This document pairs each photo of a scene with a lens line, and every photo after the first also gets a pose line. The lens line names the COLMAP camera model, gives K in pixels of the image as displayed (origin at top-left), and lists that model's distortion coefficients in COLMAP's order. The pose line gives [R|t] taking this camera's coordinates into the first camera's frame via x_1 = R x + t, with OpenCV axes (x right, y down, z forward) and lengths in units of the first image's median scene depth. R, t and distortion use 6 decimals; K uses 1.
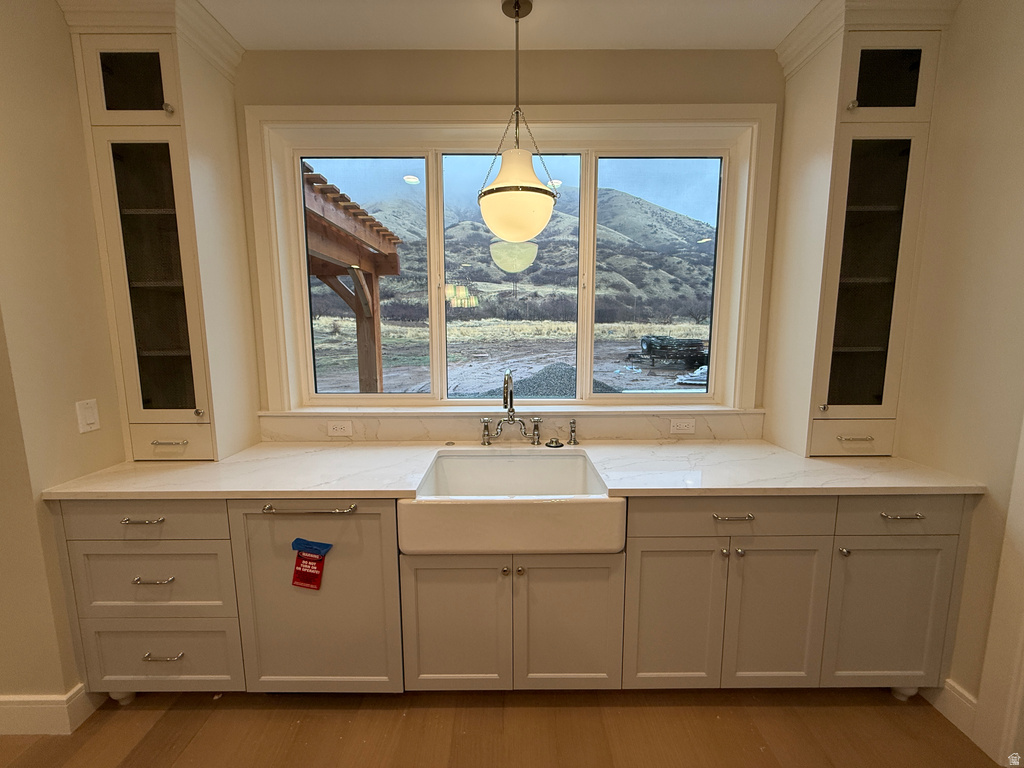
lens RADIAL K [[410.5, 0, 489.6], [0, 410.5, 384.5], [0, 0, 1]] dist [-0.001595, 0.000274]
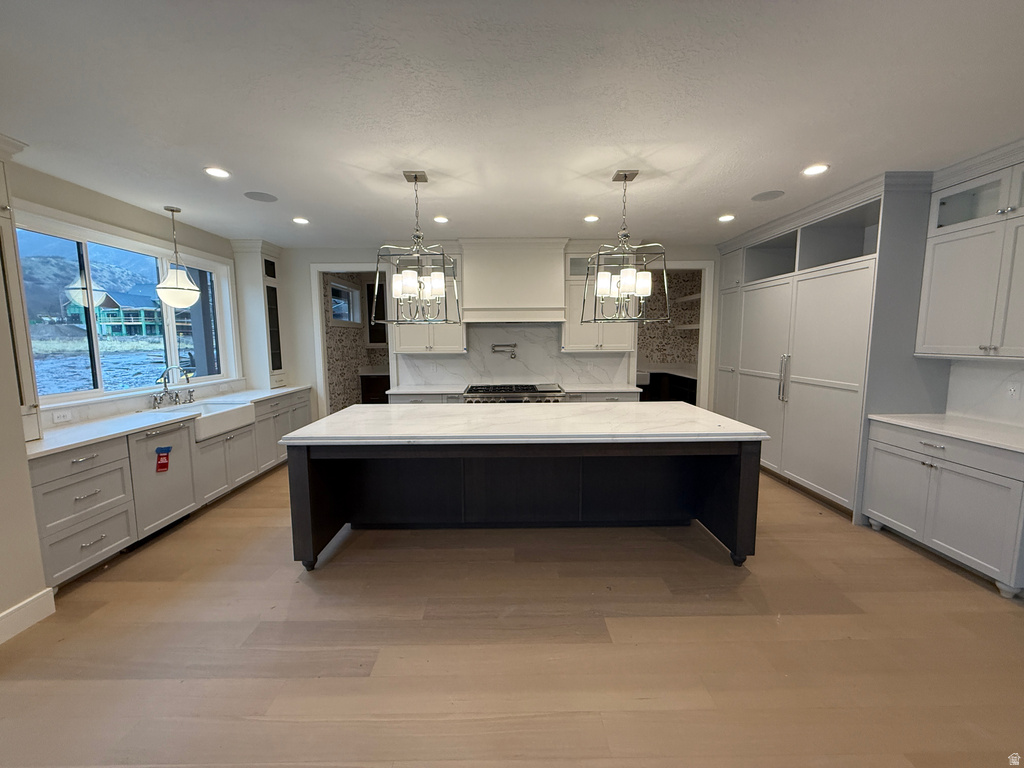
lens RADIAL K [[410.5, 0, 513.2], [0, 410.5, 382.9], [0, 0, 1]] dist [-0.001595, 0.000274]
pose [[-0.010902, -0.102774, 0.994645, -2.513100], [0.136622, 0.985223, 0.103298, 0.079780], [-0.990563, 0.137016, 0.003300, -0.846223]]
